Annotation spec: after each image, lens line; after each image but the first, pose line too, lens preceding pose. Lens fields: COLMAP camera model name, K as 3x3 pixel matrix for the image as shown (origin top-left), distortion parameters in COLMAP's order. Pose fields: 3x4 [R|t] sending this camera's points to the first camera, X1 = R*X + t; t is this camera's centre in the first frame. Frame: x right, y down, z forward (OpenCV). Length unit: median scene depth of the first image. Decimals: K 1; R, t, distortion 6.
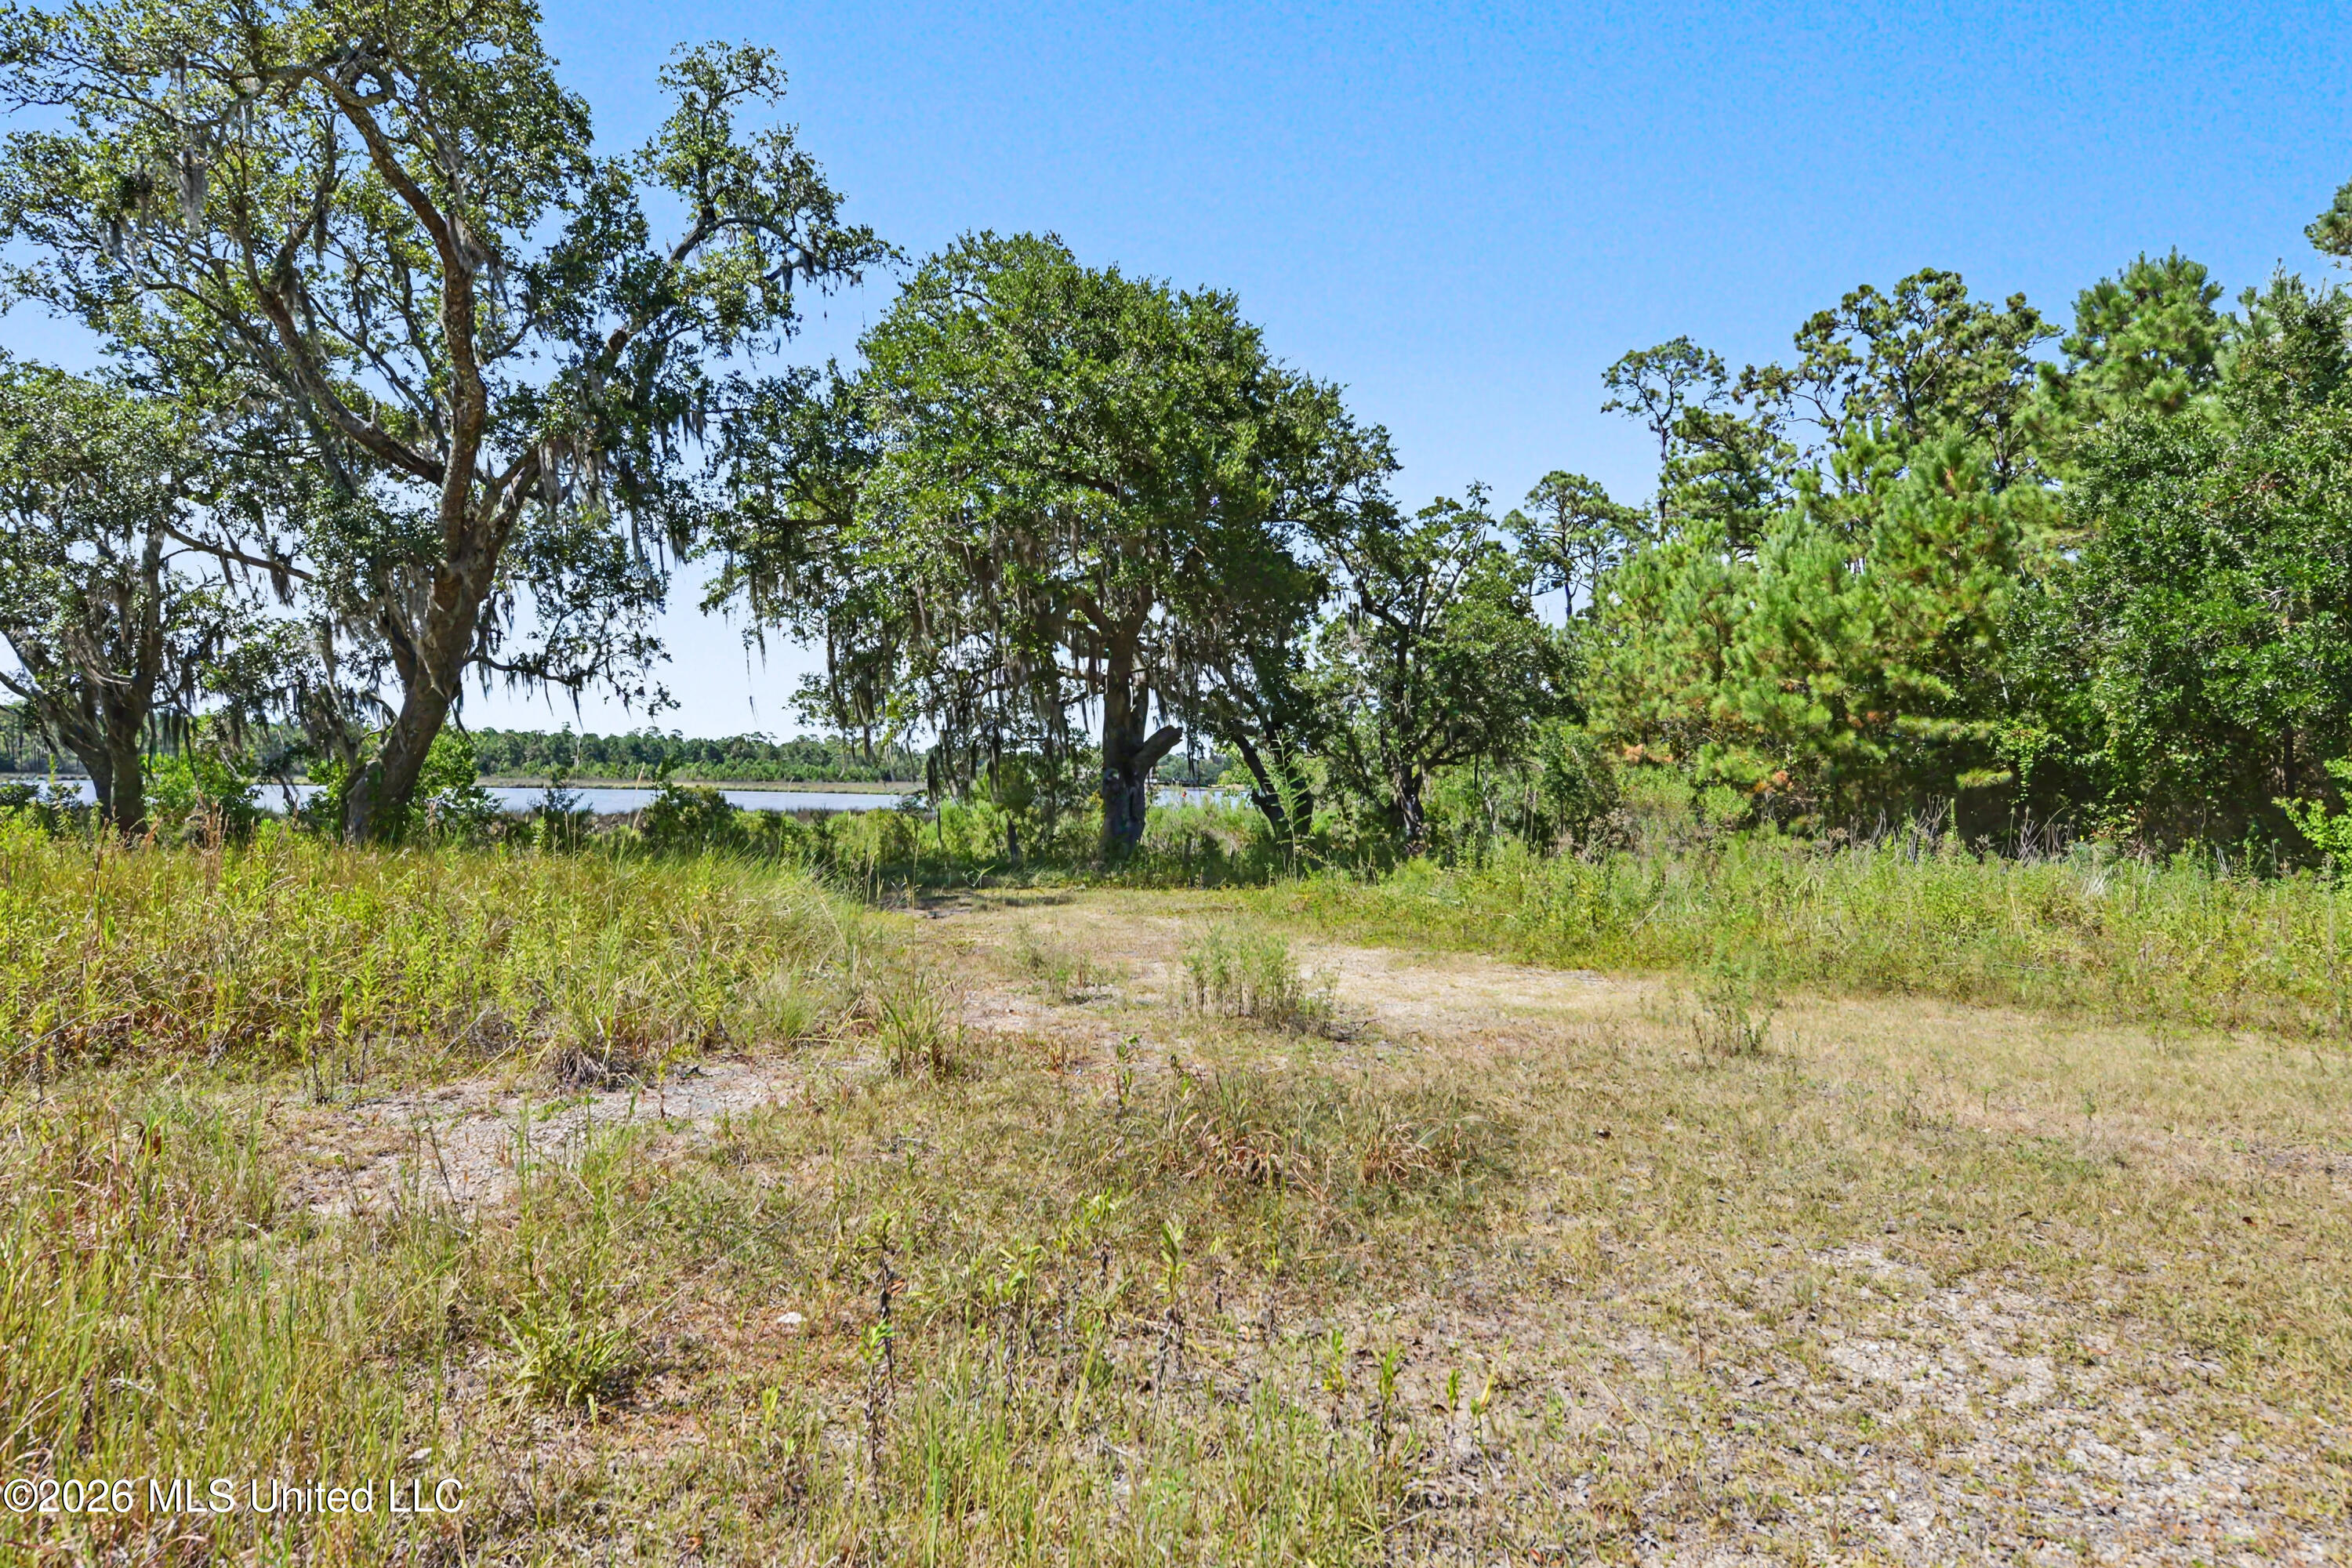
lens RADIAL K [[1262.8, 0, 1186.1], [0, 1262.8, 777.7], [0, 0, 1]] dist [-0.001214, -0.001117]
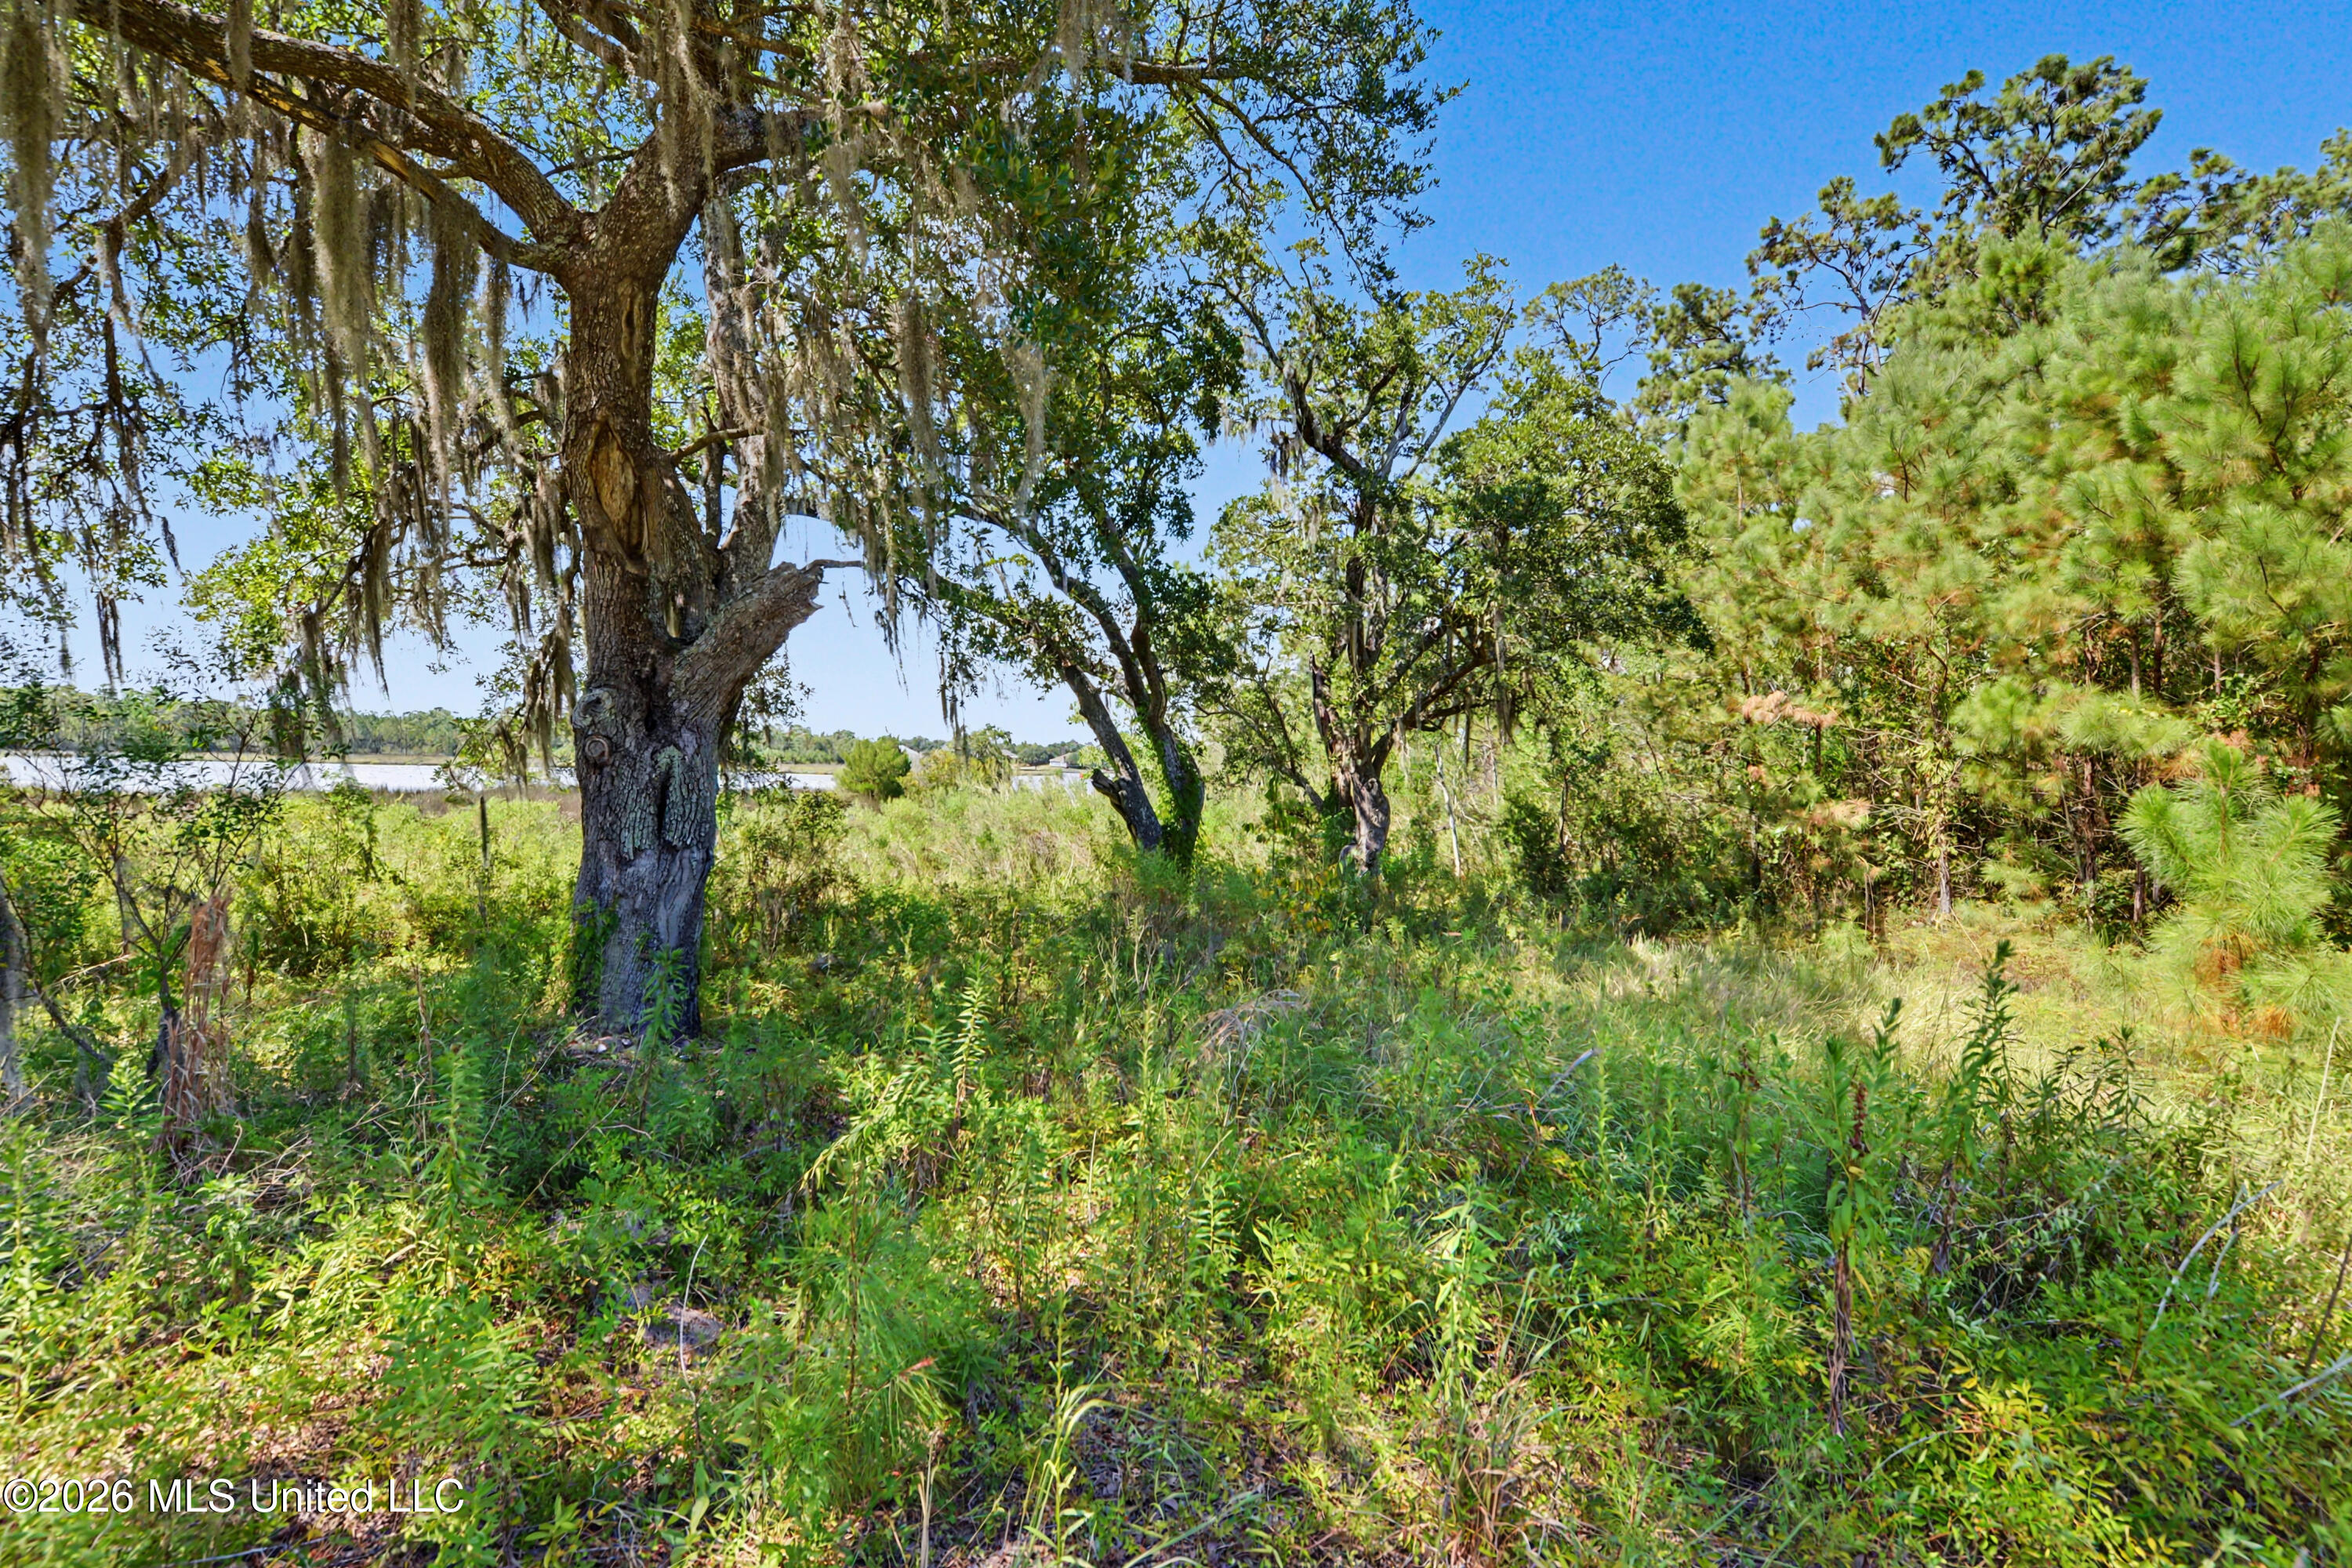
lens RADIAL K [[958.8, 0, 1182.7], [0, 958.8, 780.4], [0, 0, 1]] dist [-0.016438, -0.001159]
pose [[0.994528, 0.008990, 0.104087, 0.045962], [-0.008687, 0.999957, -0.003365, 0.016333], [-0.104113, 0.002443, 0.994562, 0.565858]]
